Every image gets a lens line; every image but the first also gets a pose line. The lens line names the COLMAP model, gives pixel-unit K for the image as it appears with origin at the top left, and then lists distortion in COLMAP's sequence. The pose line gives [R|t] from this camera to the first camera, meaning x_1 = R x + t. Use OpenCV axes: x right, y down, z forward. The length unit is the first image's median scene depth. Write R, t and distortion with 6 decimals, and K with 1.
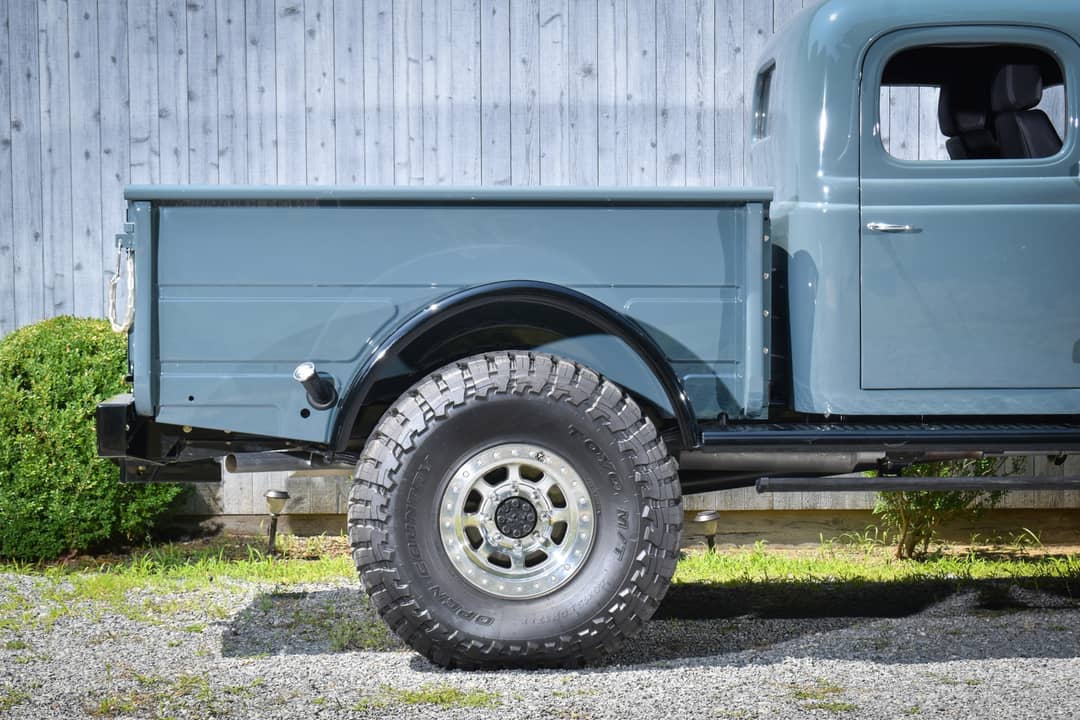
lens RADIAL K [[2442.5, 0, 540.0], [0, 2442.5, 360.0], [0, 0, 1]] dist [0.051863, 0.213851]
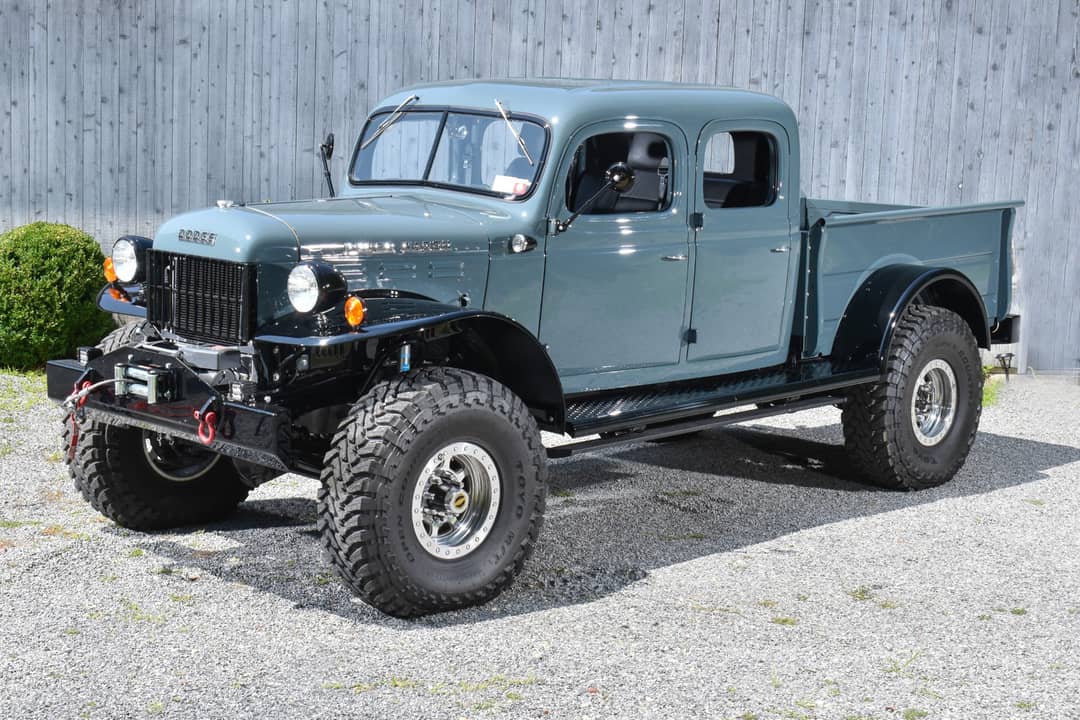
lens RADIAL K [[1884.6, 0, 540.0], [0, 1884.6, 360.0], [0, 0, 1]] dist [0.007166, 0.029162]
pose [[0.997219, 0.037421, 0.064448, 0.065360], [-0.043107, 0.995079, 0.089218, -0.052173], [-0.060793, -0.091748, 0.993925, -0.306498]]
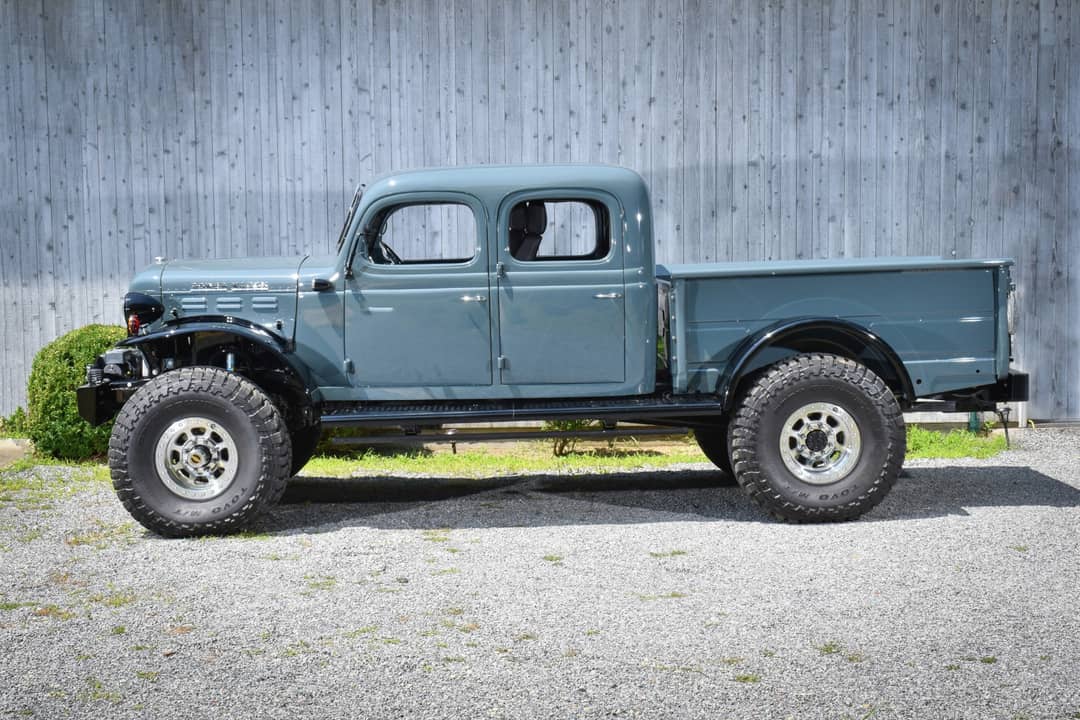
lens RADIAL K [[1649.8, 0, 540.0], [0, 1649.8, 360.0], [0, 0, 1]] dist [-0.024050, -0.004933]
pose [[0.999980, -0.003088, 0.005589, 0.126165], [0.002862, 0.999198, 0.039950, -0.038066], [-0.005708, -0.039933, 0.999186, -0.222874]]
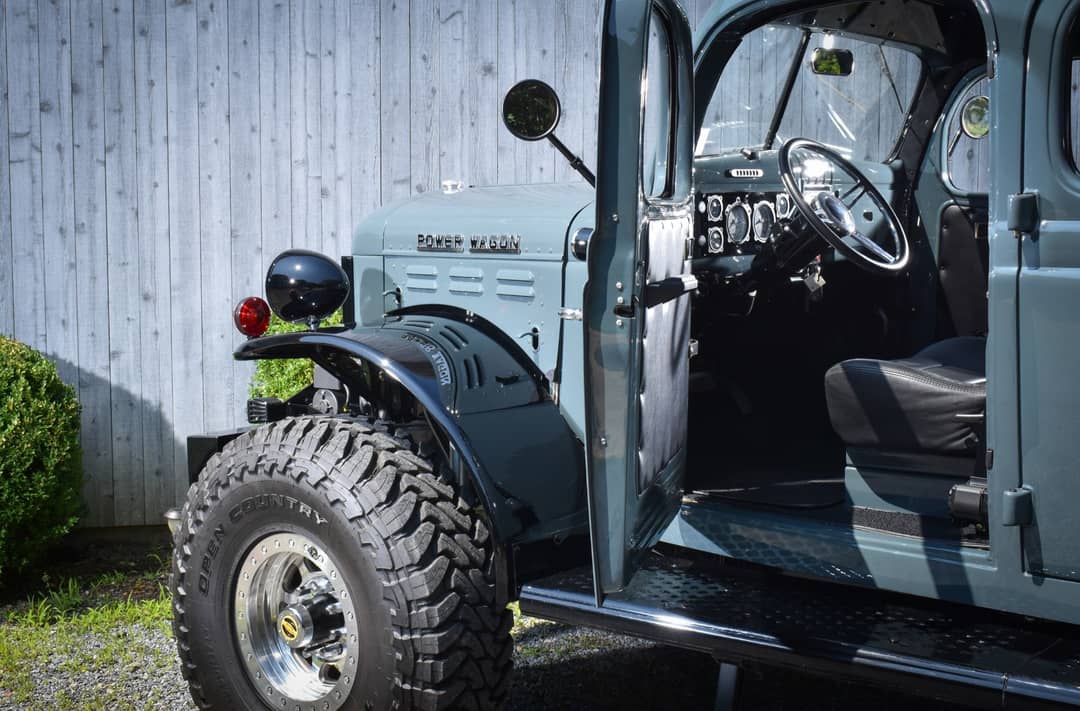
lens RADIAL K [[1515.0, 0, 514.0], [0, 1515.0, 322.5], [0, 0, 1]] dist [-0.056295, 0.019757]
pose [[0.981710, -0.010980, 0.190066, -0.087912], [0.004054, 0.999315, 0.036787, -0.038512], [-0.190339, -0.035344, 0.981082, 0.395392]]
